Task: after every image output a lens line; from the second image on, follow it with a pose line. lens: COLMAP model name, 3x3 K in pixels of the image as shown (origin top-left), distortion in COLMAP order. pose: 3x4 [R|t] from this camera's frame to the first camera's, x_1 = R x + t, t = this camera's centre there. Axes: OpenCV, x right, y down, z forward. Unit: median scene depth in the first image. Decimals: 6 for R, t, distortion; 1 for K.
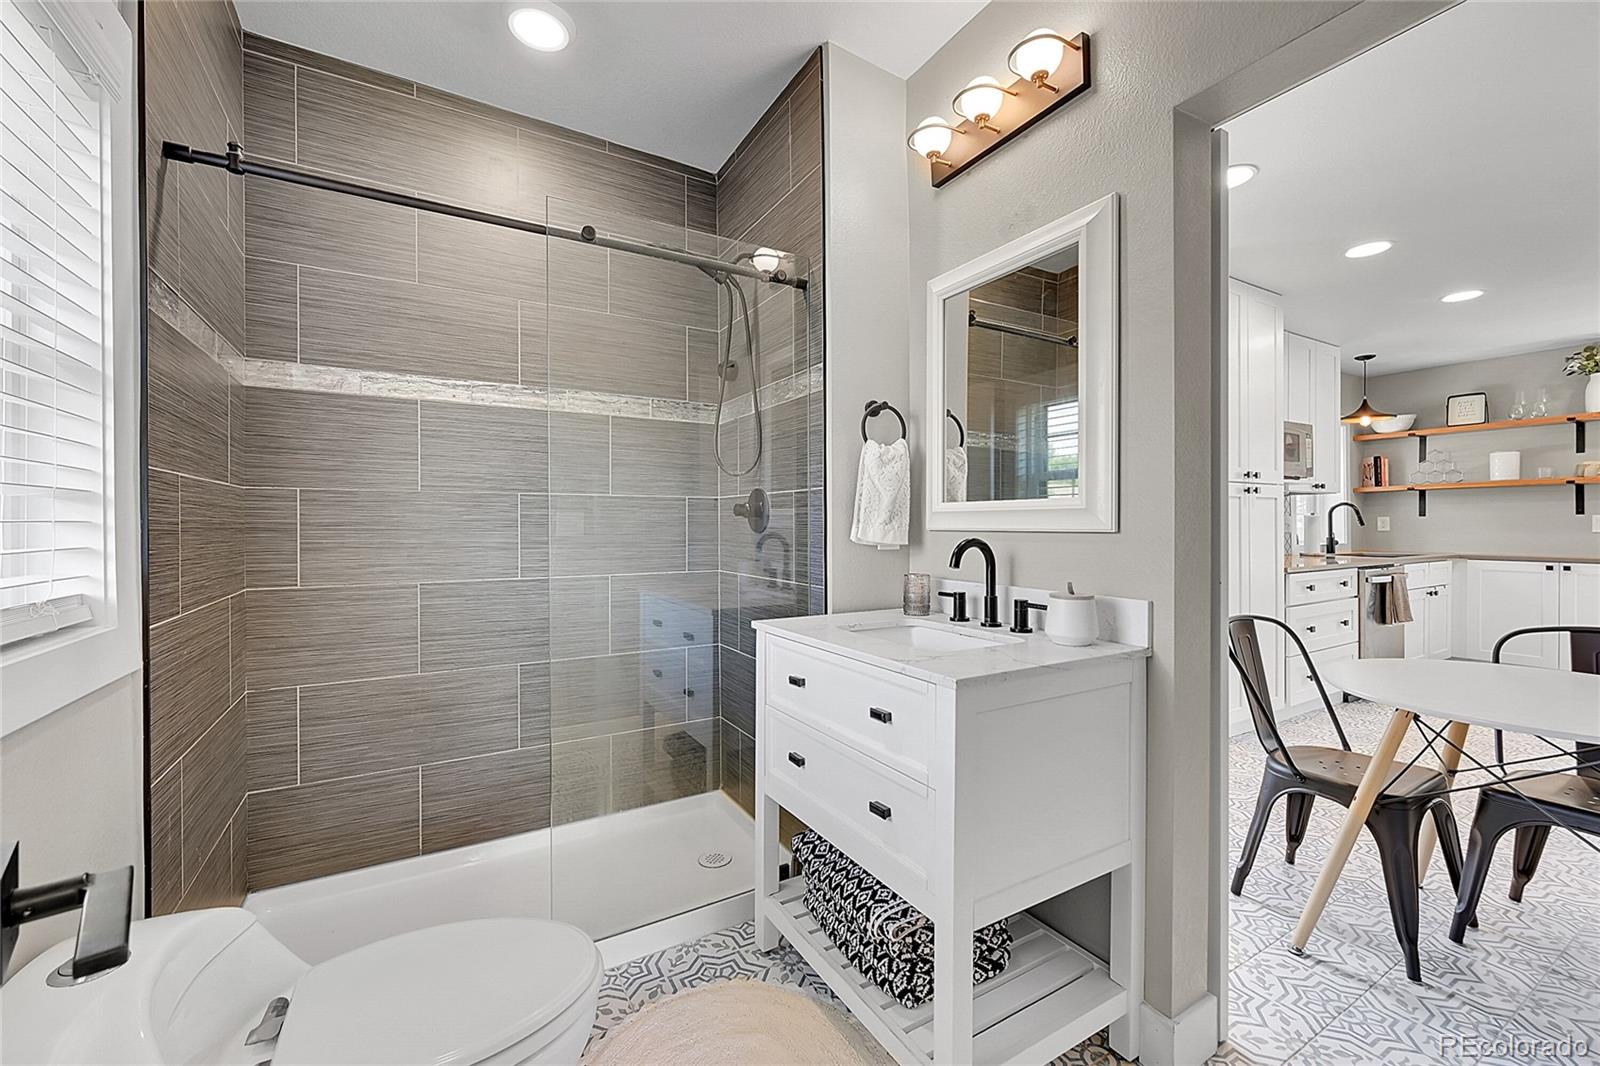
lens RADIAL K [[633.3, 0, 771.6], [0, 633.3, 534.2], [0, 0, 1]] dist [-0.000034, 0.000105]
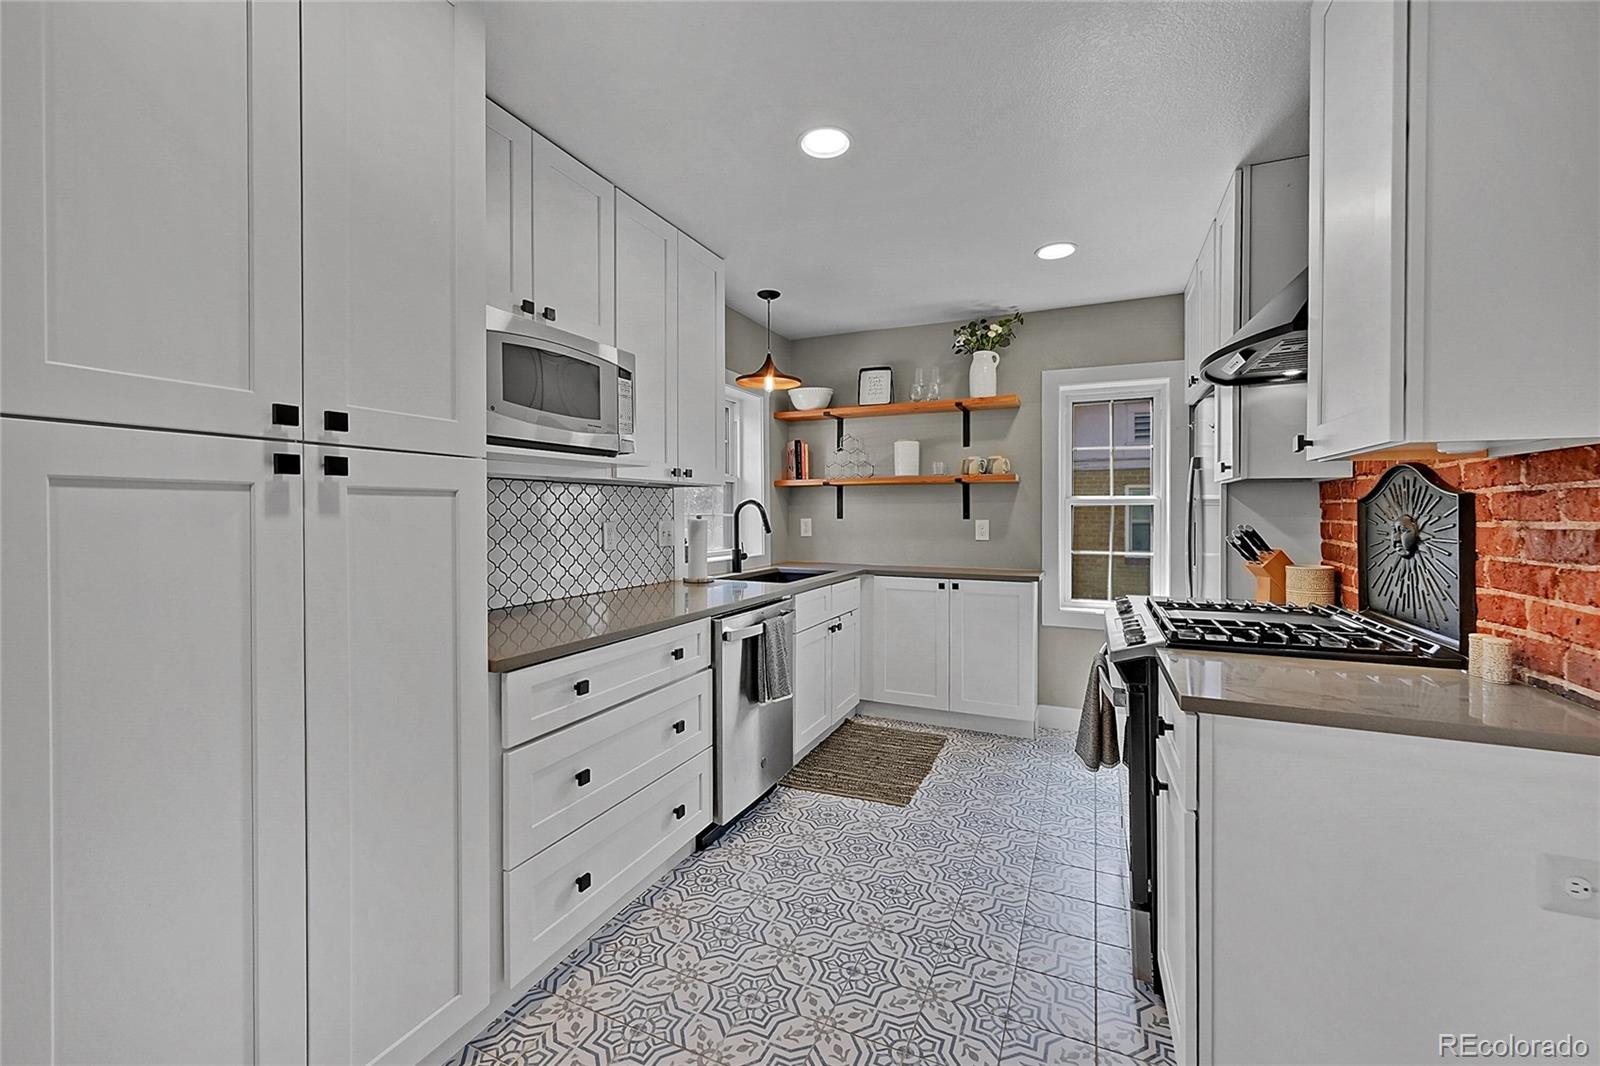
lens RADIAL K [[640.4, 0, 800.6], [0, 640.4, 515.9], [0, 0, 1]] dist [0.031052, 0.000049]
pose [[0.802285, 0.001157, 0.596940, 0.549333], [0.003368, 0.999973, -0.006465, -0.028779], [-0.596932, 0.007197, 0.802260, 0.415538]]
